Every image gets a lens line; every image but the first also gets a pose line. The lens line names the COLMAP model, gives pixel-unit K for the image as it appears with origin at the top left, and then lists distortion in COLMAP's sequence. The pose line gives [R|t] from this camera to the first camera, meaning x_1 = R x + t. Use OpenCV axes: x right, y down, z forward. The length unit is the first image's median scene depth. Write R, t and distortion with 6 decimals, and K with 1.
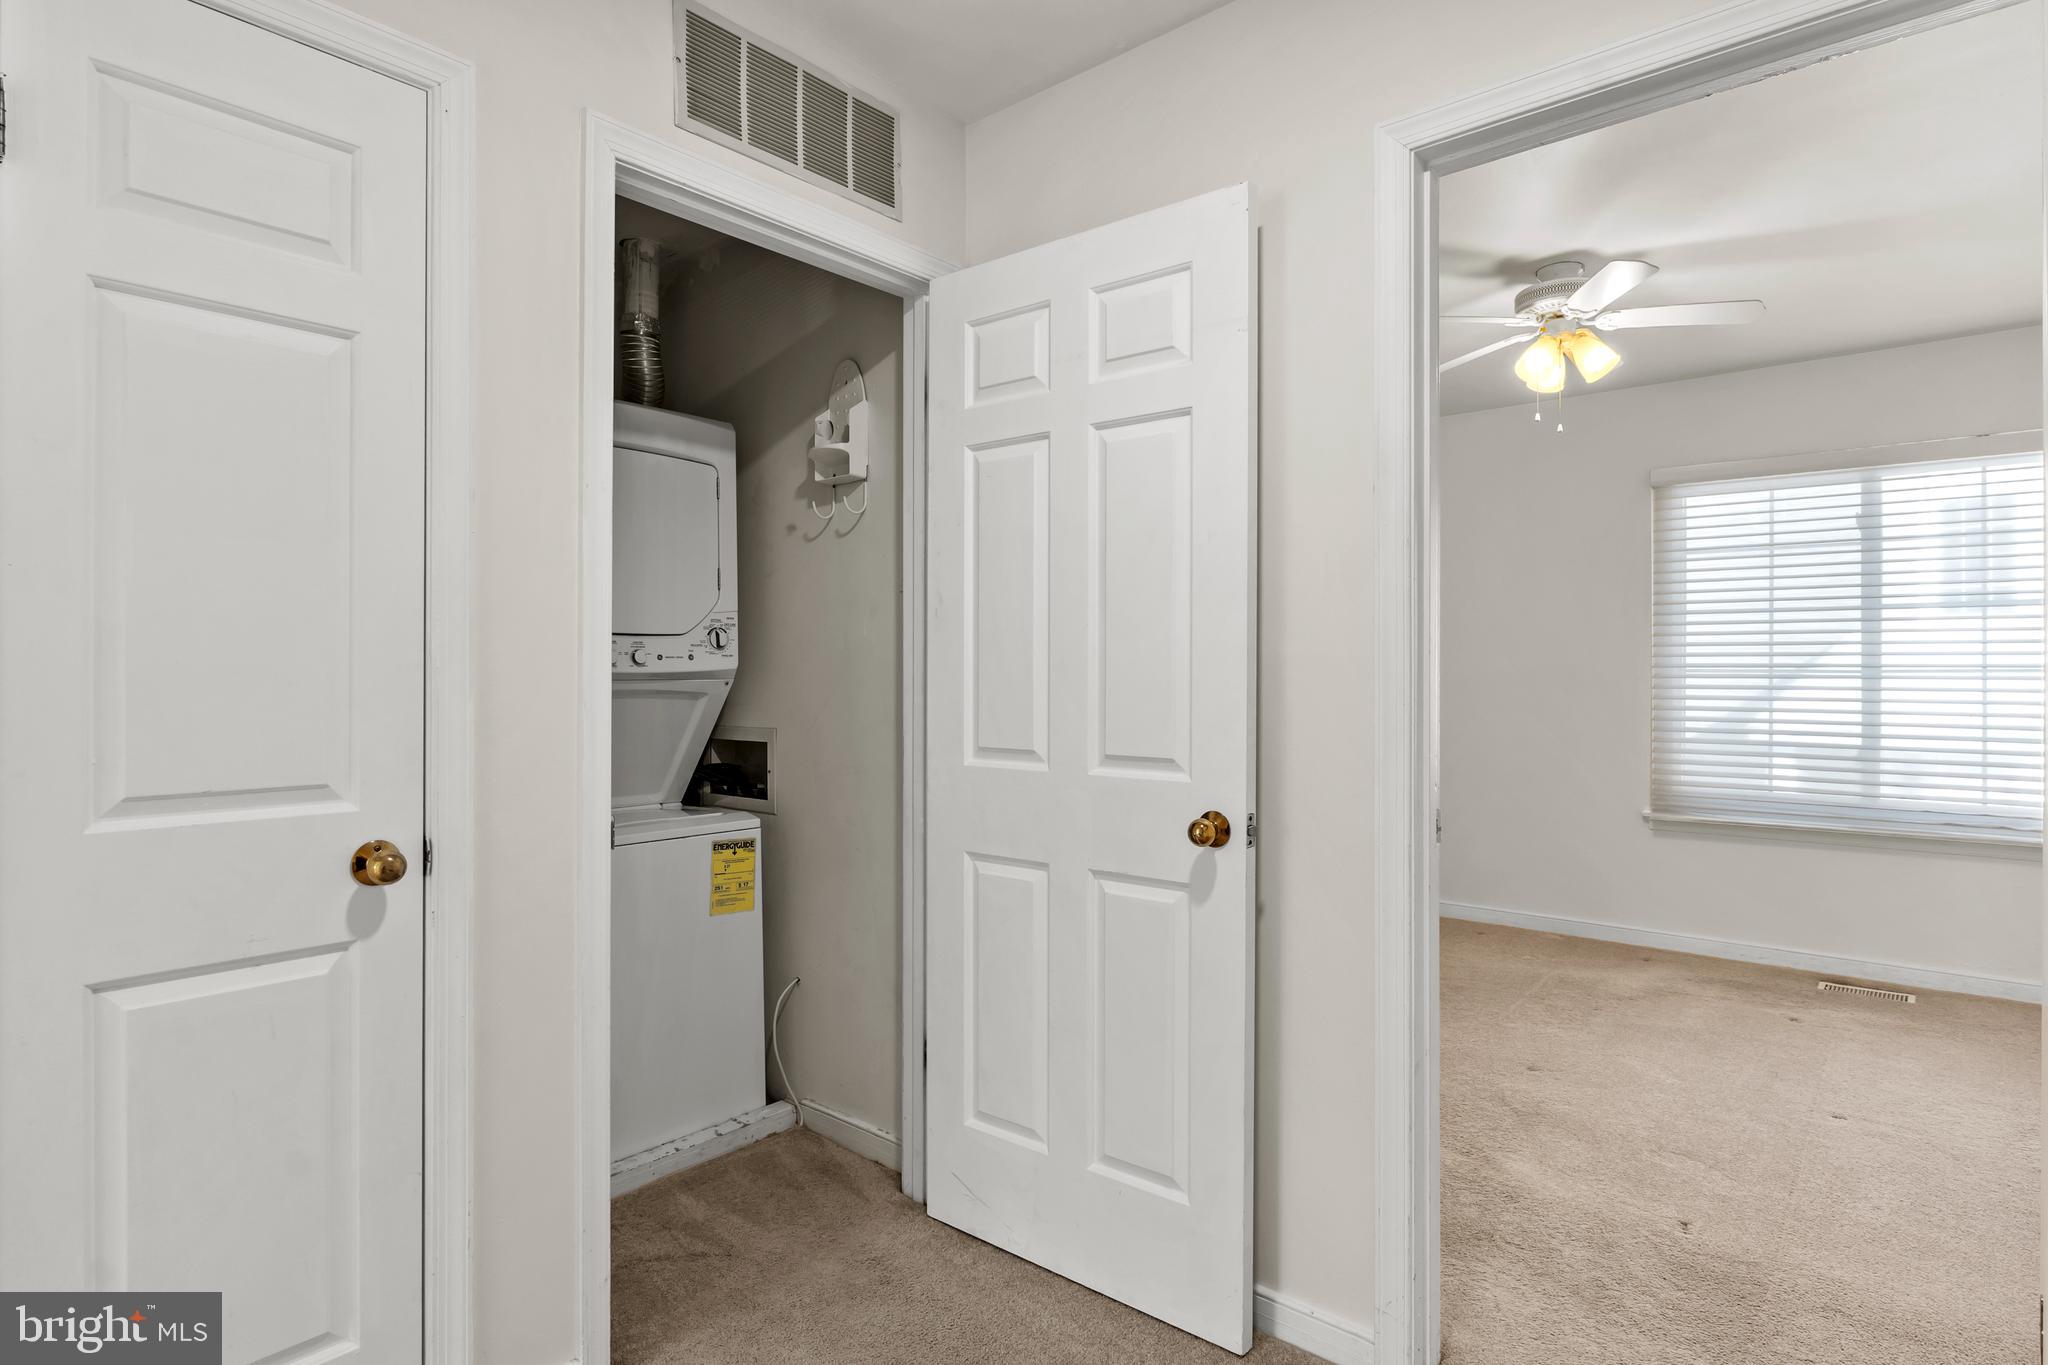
lens RADIAL K [[1031.2, 0, 1028.9], [0, 1031.2, 672.3], [0, 0, 1]] dist [-0.005669, -0.001082]
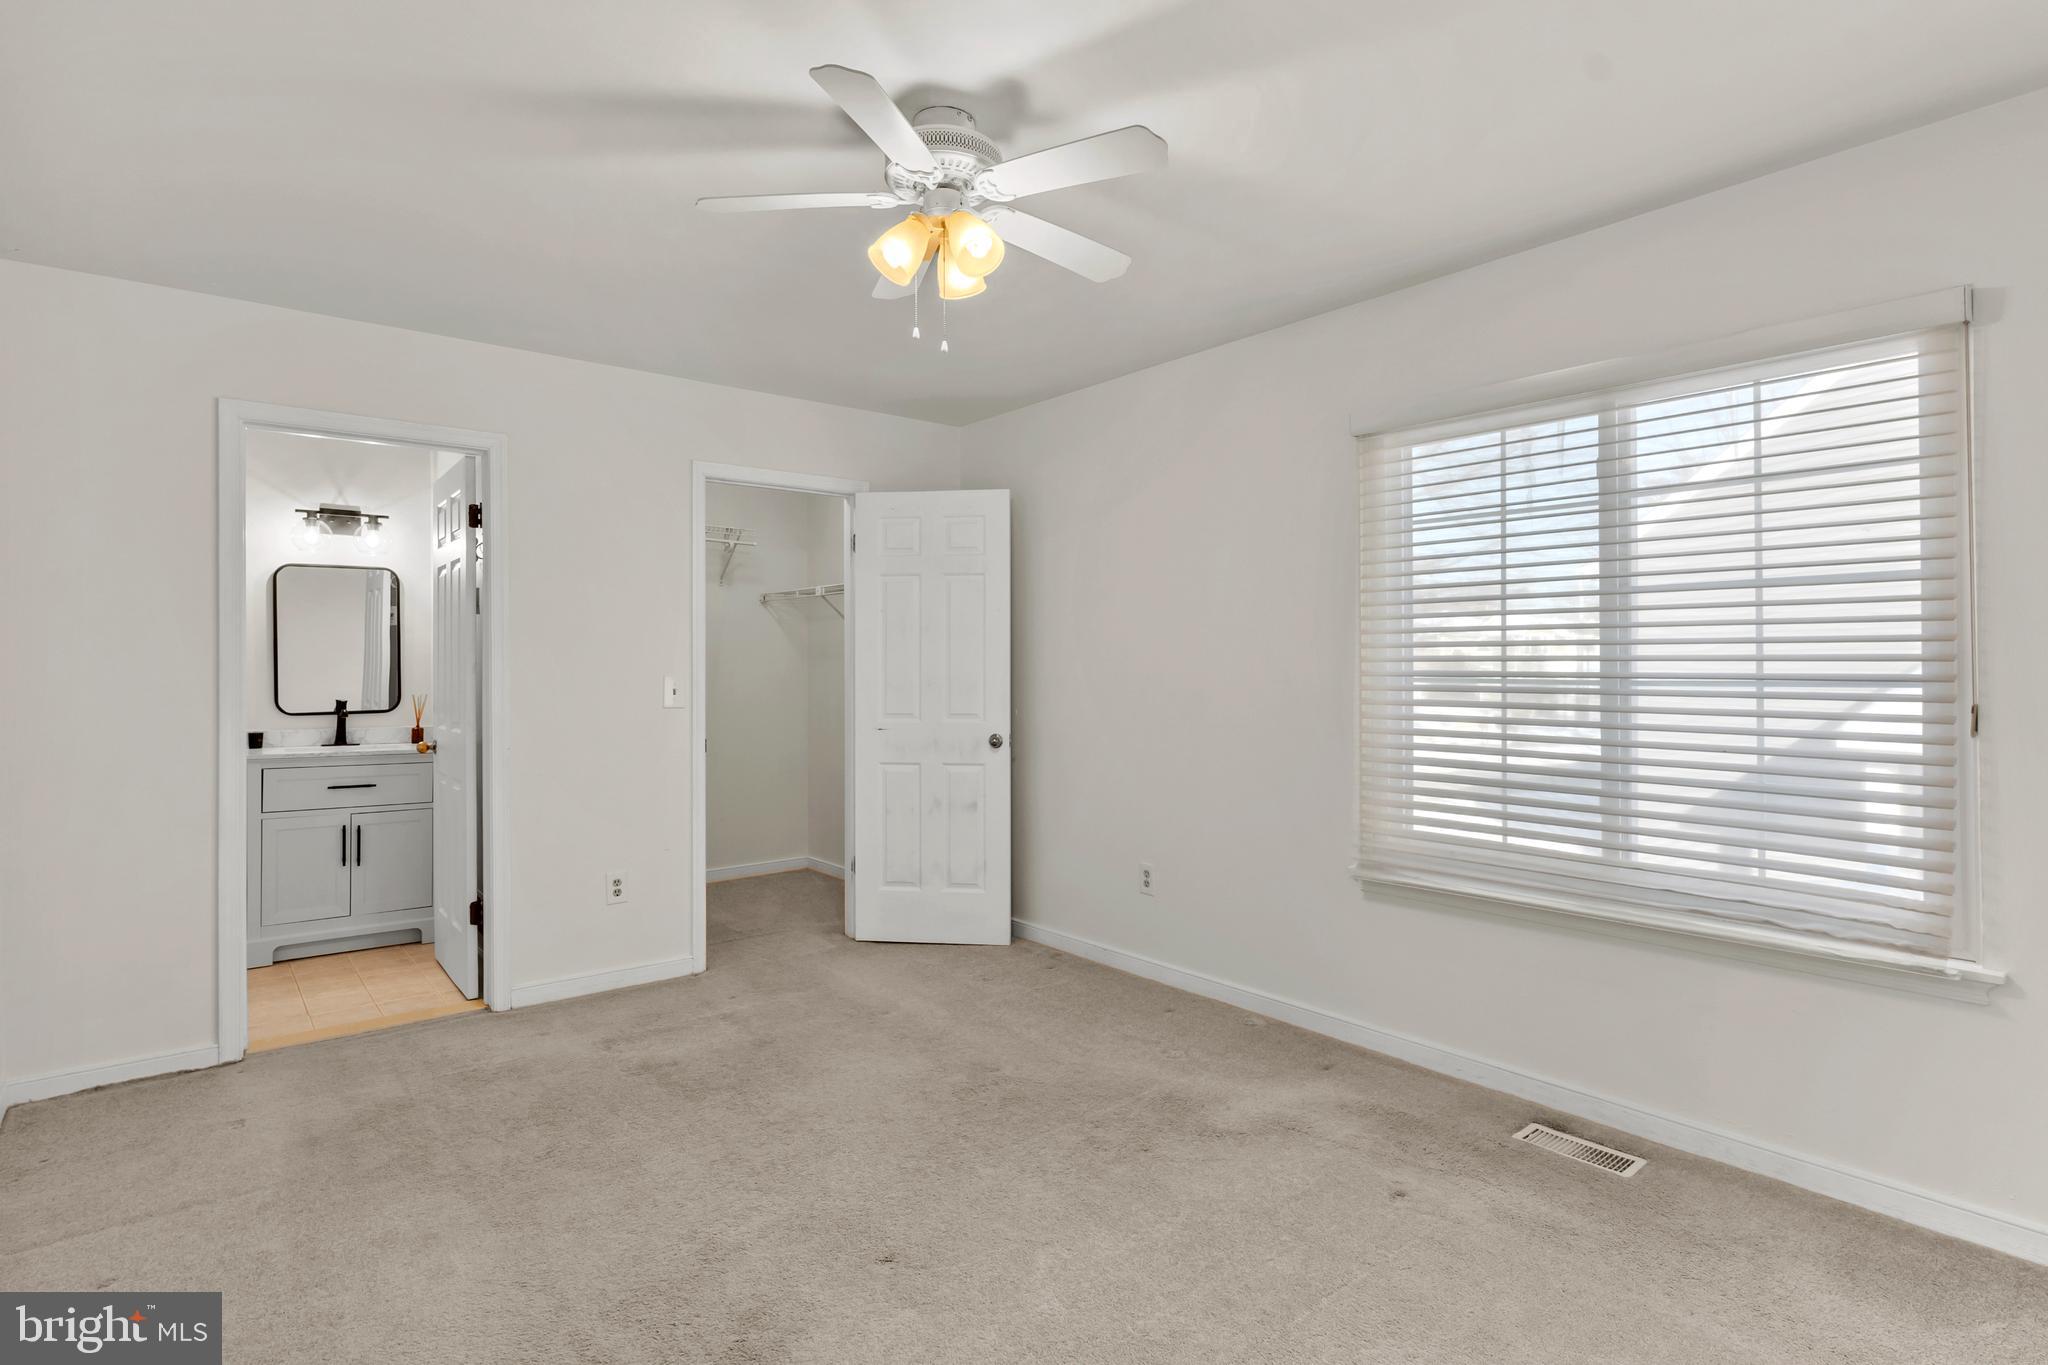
lens RADIAL K [[1010.7, 0, 1022.6], [0, 1010.7, 670.1], [0, 0, 1]] dist [-0.006000, 0.001361]
pose [[0.986566, -0.003513, -0.163326, 0.535437], [0.005186, 0.999938, 0.009817, -0.018926], [0.163282, -0.010532, 0.986523, 0.259831]]
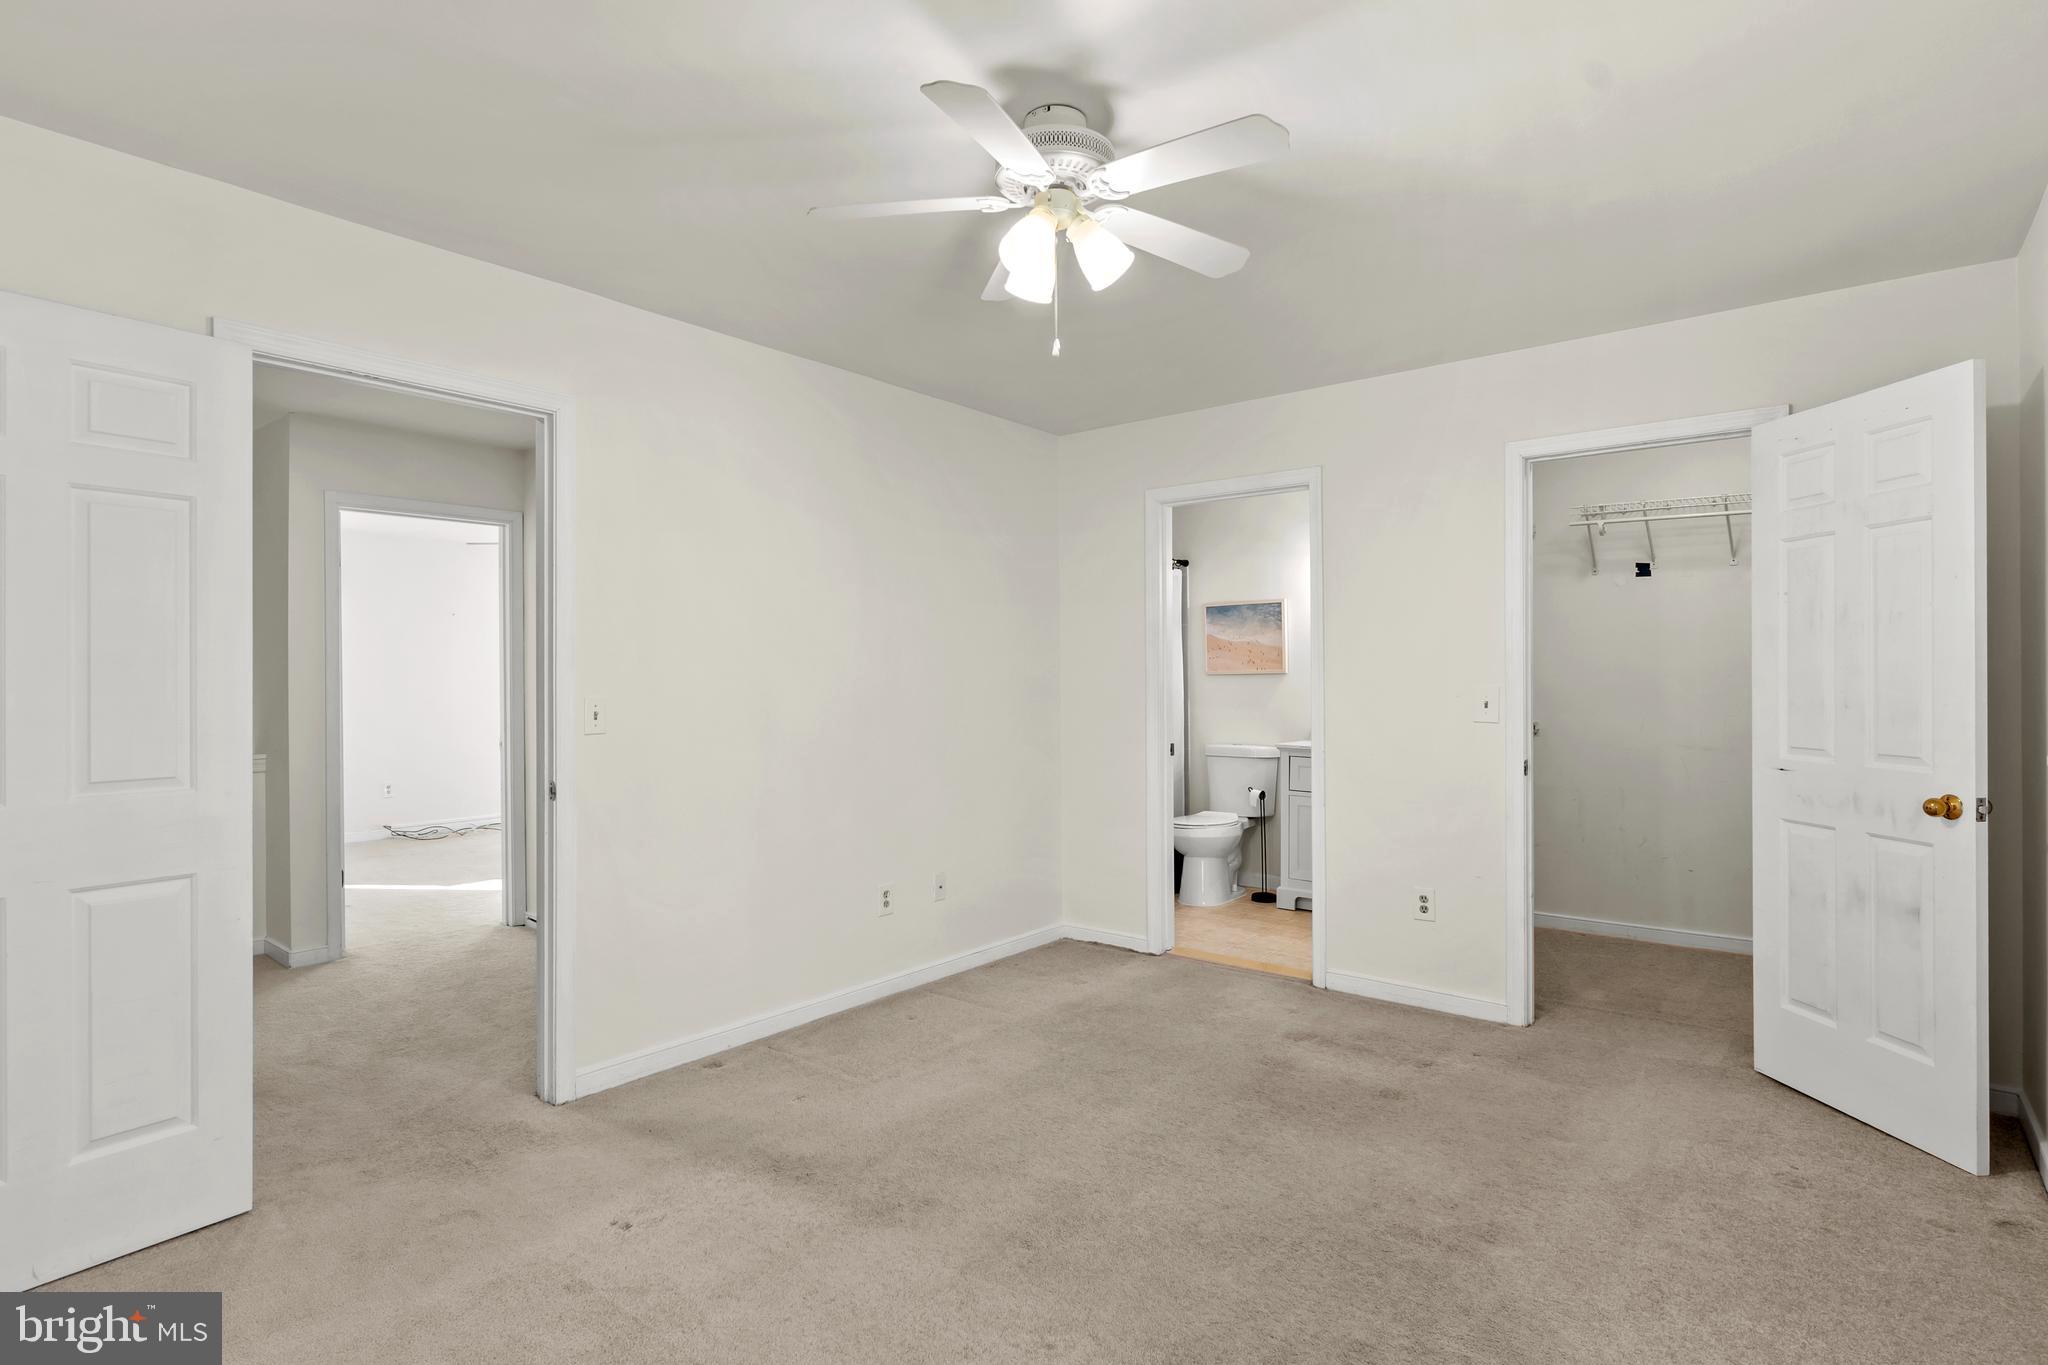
lens RADIAL K [[1031.2, 0, 1022.5], [0, 1031.2, 680.9], [0, 0, 1]] dist [-0.005669, -0.001082]
pose [[0.042376, 0.001383, -0.999101, 0.939575], [0.010950, 0.999938, 0.001849, -0.016922], [0.999042, -0.011018, 0.042358, 0.739750]]
